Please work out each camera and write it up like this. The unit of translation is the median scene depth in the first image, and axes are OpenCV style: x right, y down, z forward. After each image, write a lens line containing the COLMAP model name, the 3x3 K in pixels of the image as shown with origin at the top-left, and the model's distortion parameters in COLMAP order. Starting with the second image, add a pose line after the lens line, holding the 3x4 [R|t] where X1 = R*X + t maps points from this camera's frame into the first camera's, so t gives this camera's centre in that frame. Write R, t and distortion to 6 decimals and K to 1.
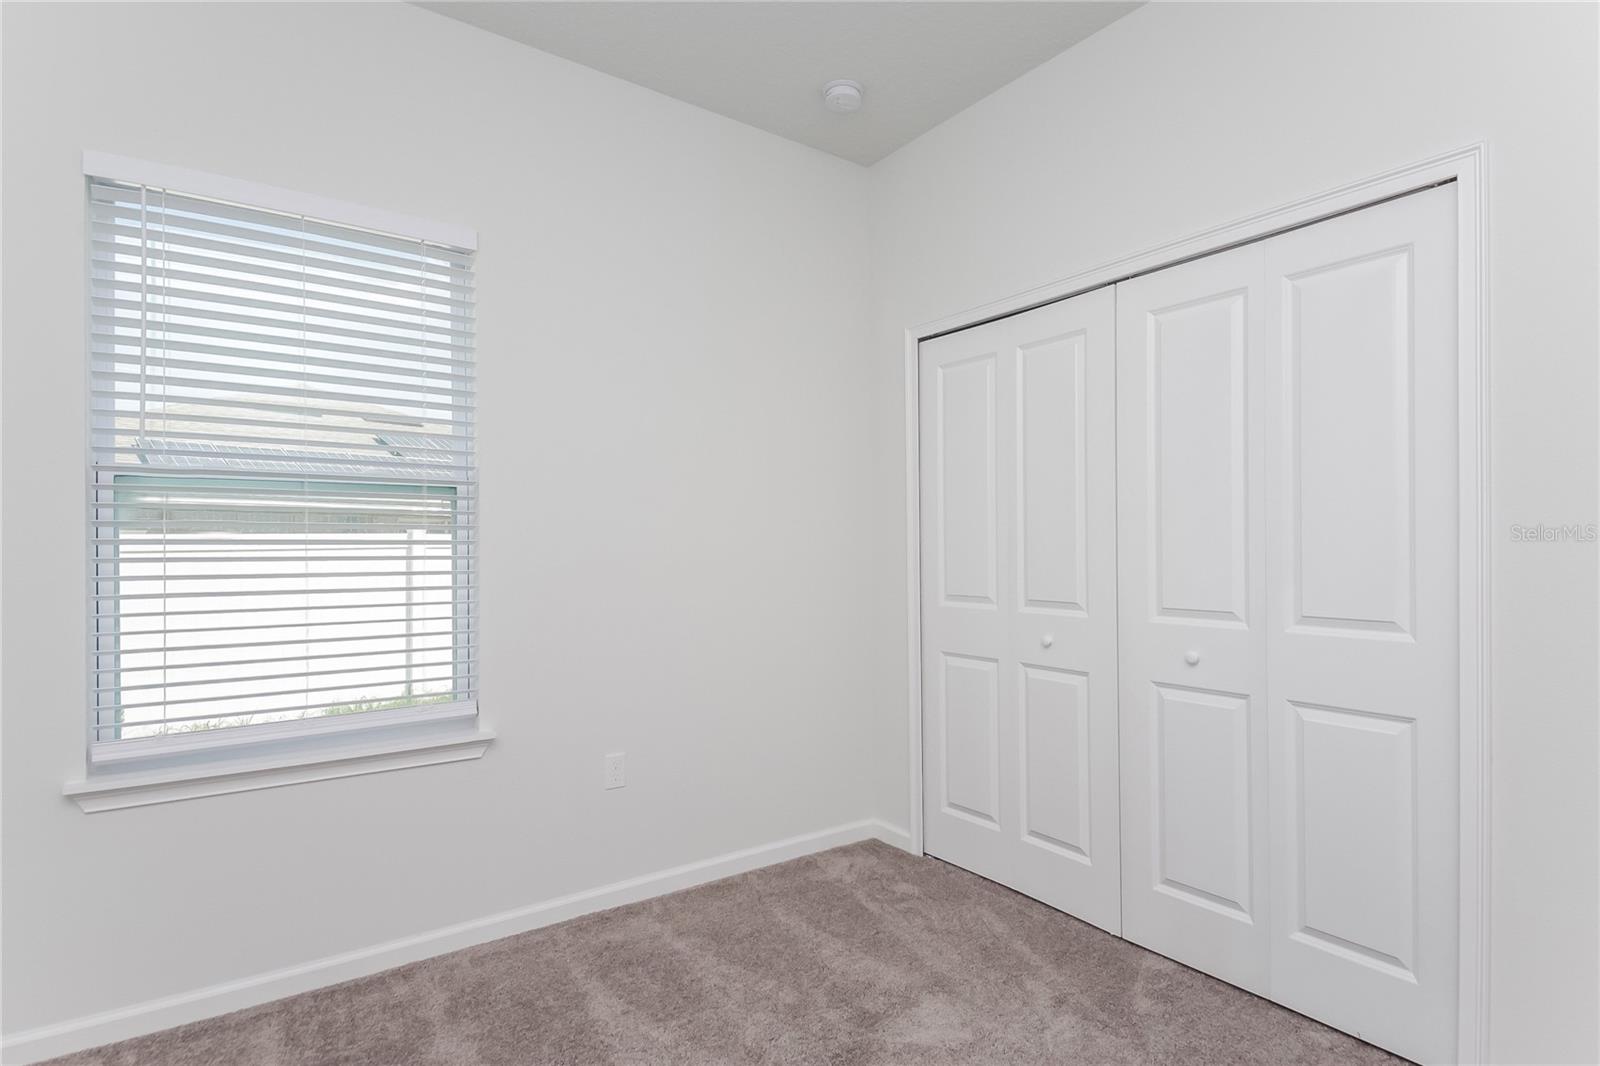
lens RADIAL K [[823.3, 0, 800.0], [0, 823.3, 533.0], [0, 0, 1]] dist [0.016119, -0.001057]
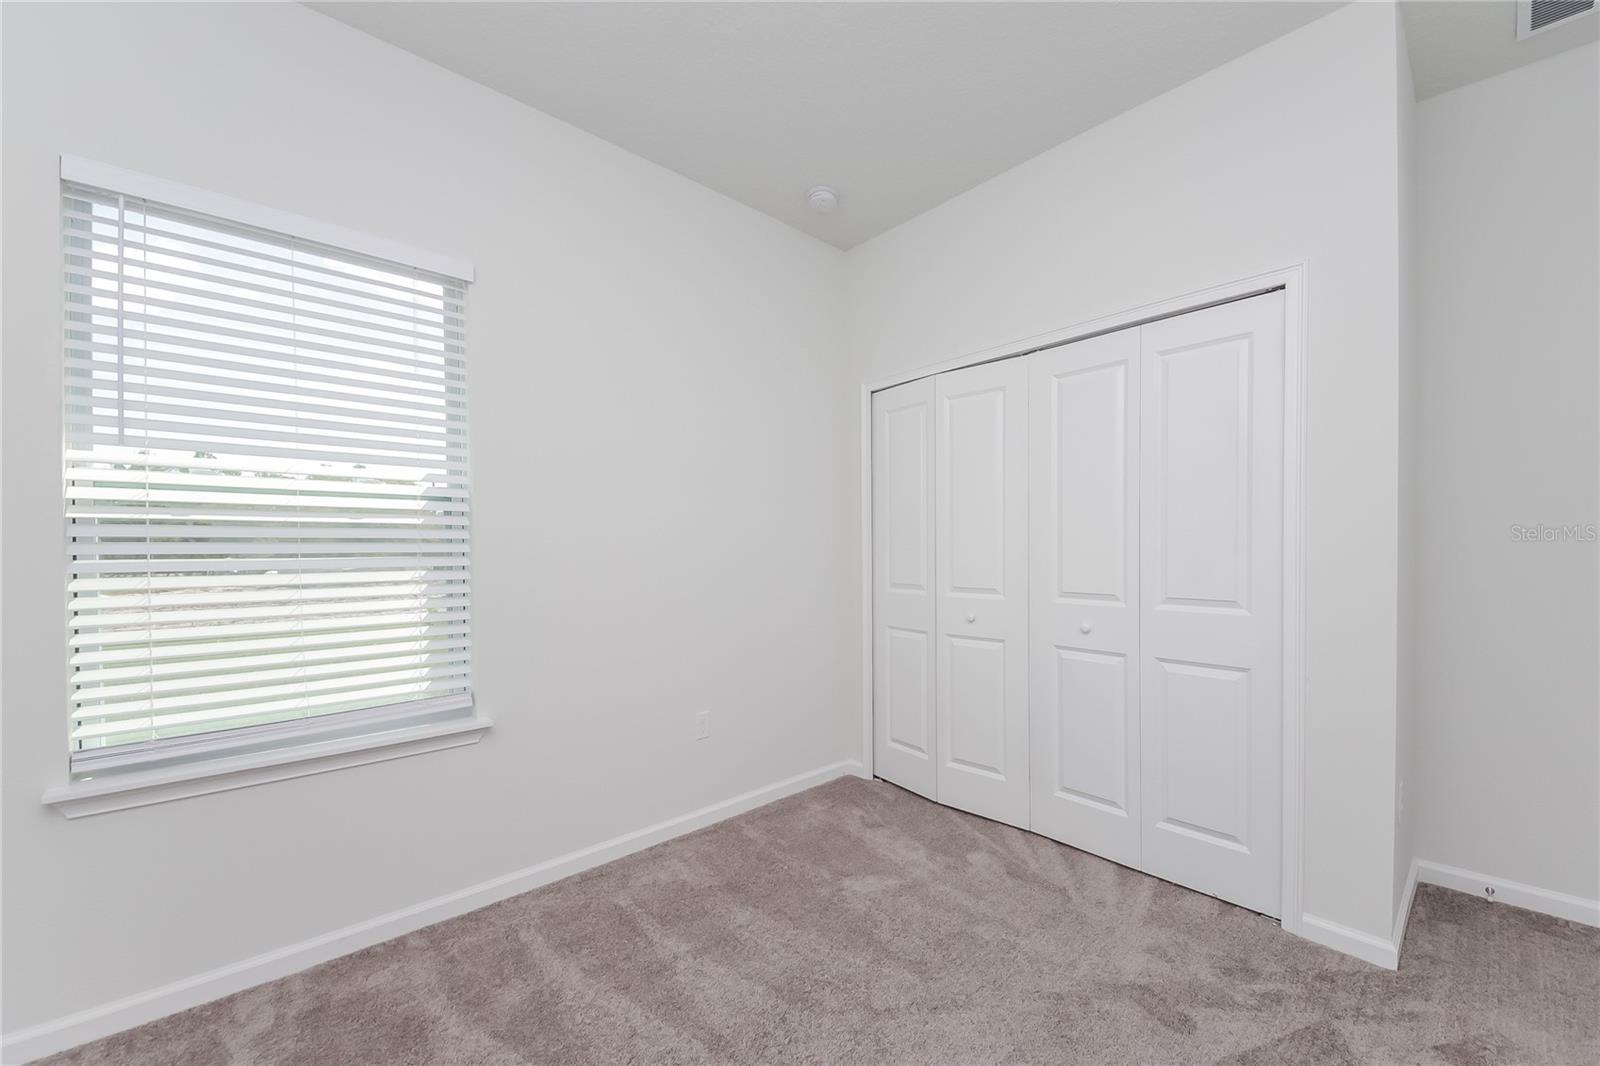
lens RADIAL K [[520.8, 0, 800.9], [0, 520.8, 549.3], [0, 0, 1]] dist [0.021628, 0.000054]
pose [[0.979813, 0.000076, 0.199917, -0.163889], [-0.003662, 0.999839, 0.017571, 0.005469], [-0.199884, -0.017948, 0.979655, 0.232507]]
